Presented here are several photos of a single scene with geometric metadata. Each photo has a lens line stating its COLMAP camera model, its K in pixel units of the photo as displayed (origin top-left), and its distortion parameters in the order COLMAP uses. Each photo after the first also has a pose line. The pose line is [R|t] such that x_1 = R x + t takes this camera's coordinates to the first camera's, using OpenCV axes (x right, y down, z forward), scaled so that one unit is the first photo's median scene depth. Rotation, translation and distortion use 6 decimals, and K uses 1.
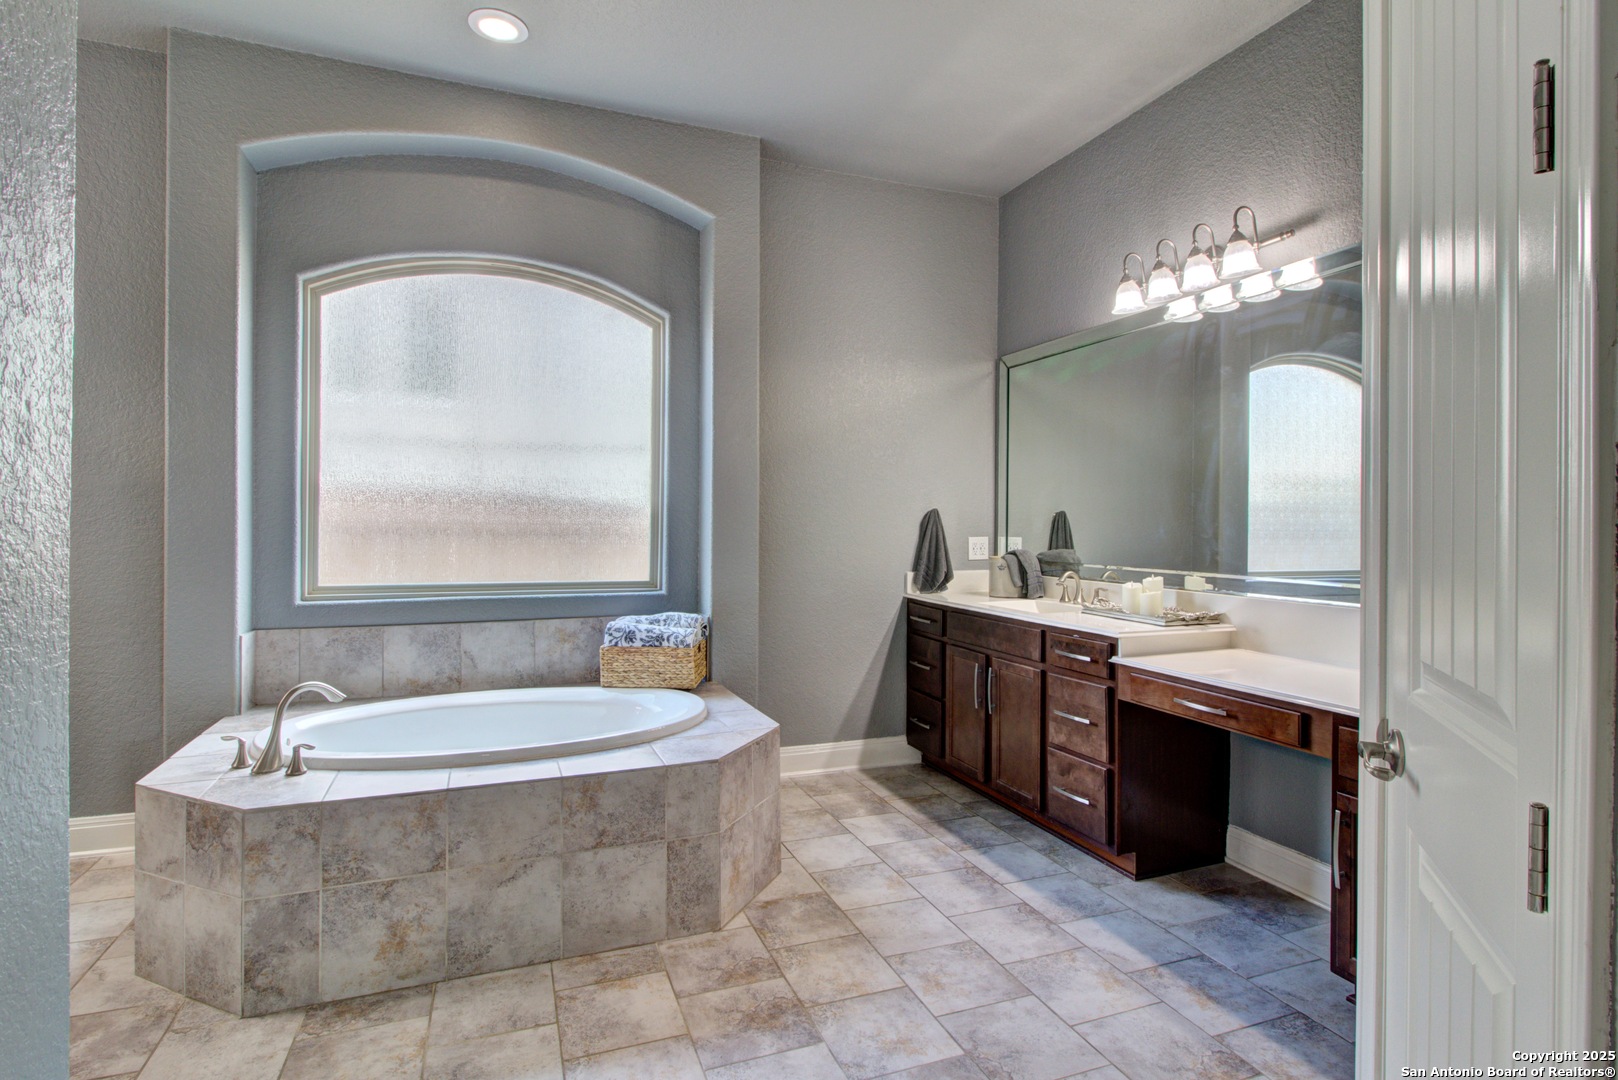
lens RADIAL K [[817.2, 0, 810.4], [0, 817.2, 521.4], [0, 0, 1]] dist [0.001046, -0.001005]
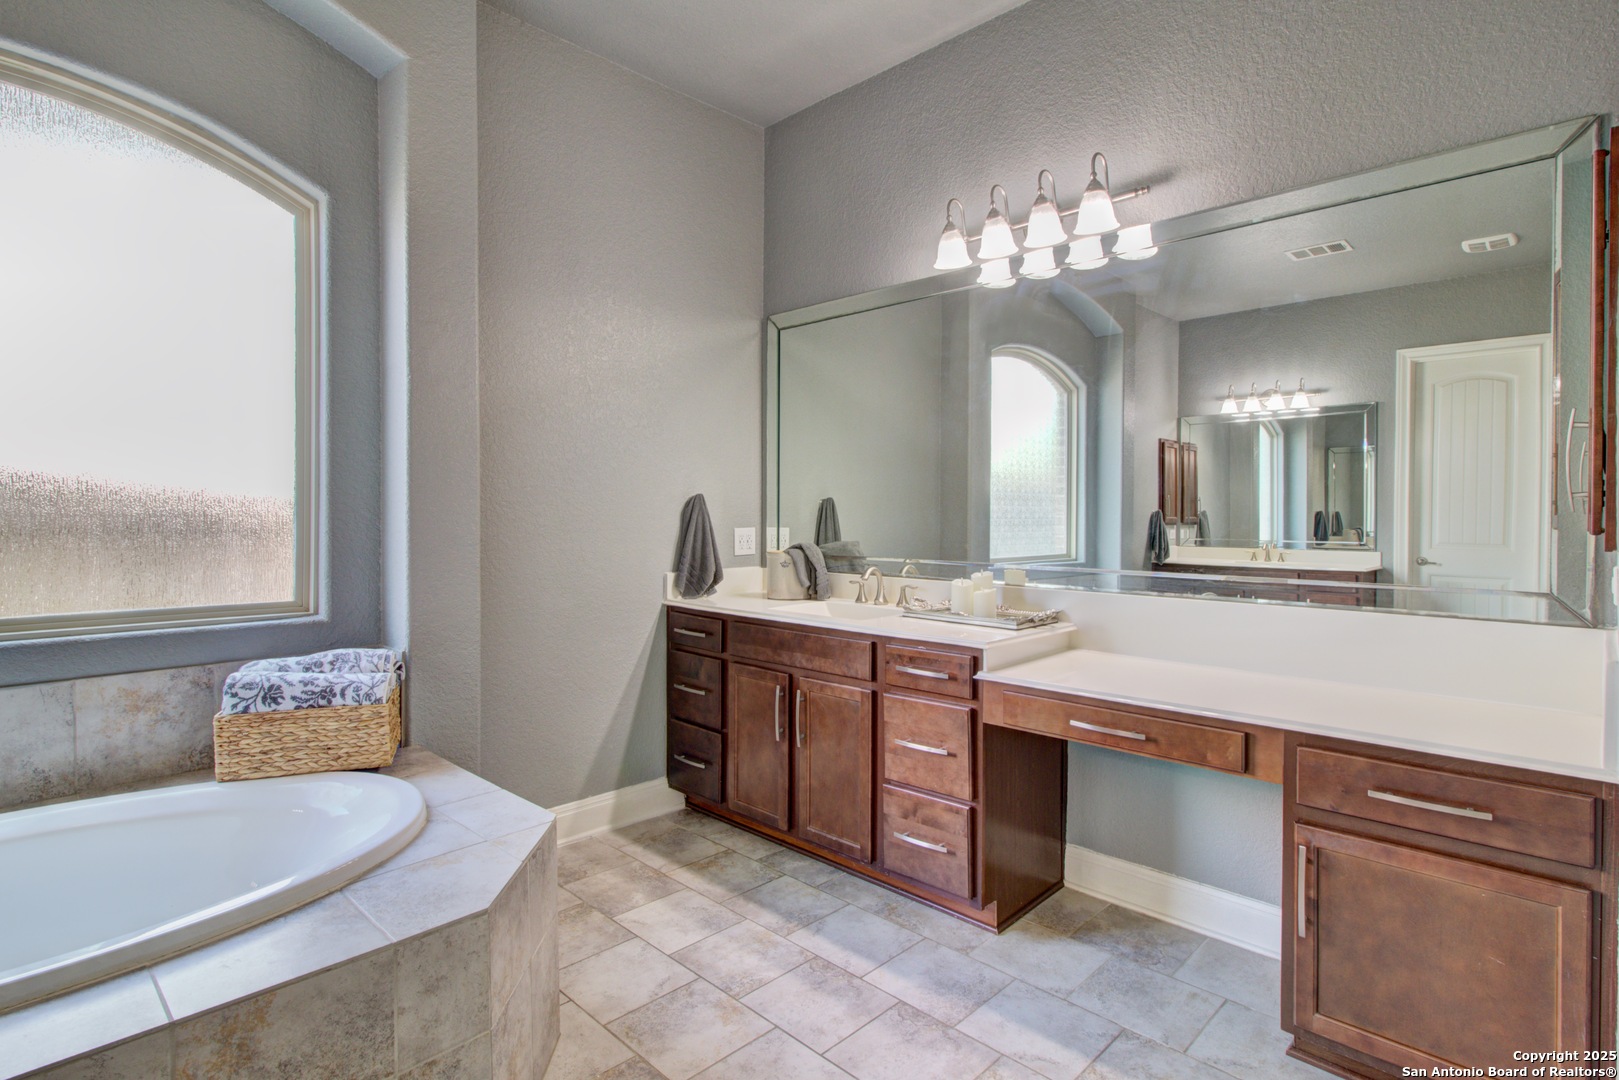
lens RADIAL K [[817.7, 0, 810.9], [0, 817.7, 521.4], [0, 0, 1]] dist [0.001046, -0.001005]
pose [[0.910264, -0.008104, 0.413949, -0.104390], [0.002563, 0.999900, 0.013938, 0.000789], [-0.414021, -0.011626, 0.910193, 0.265017]]
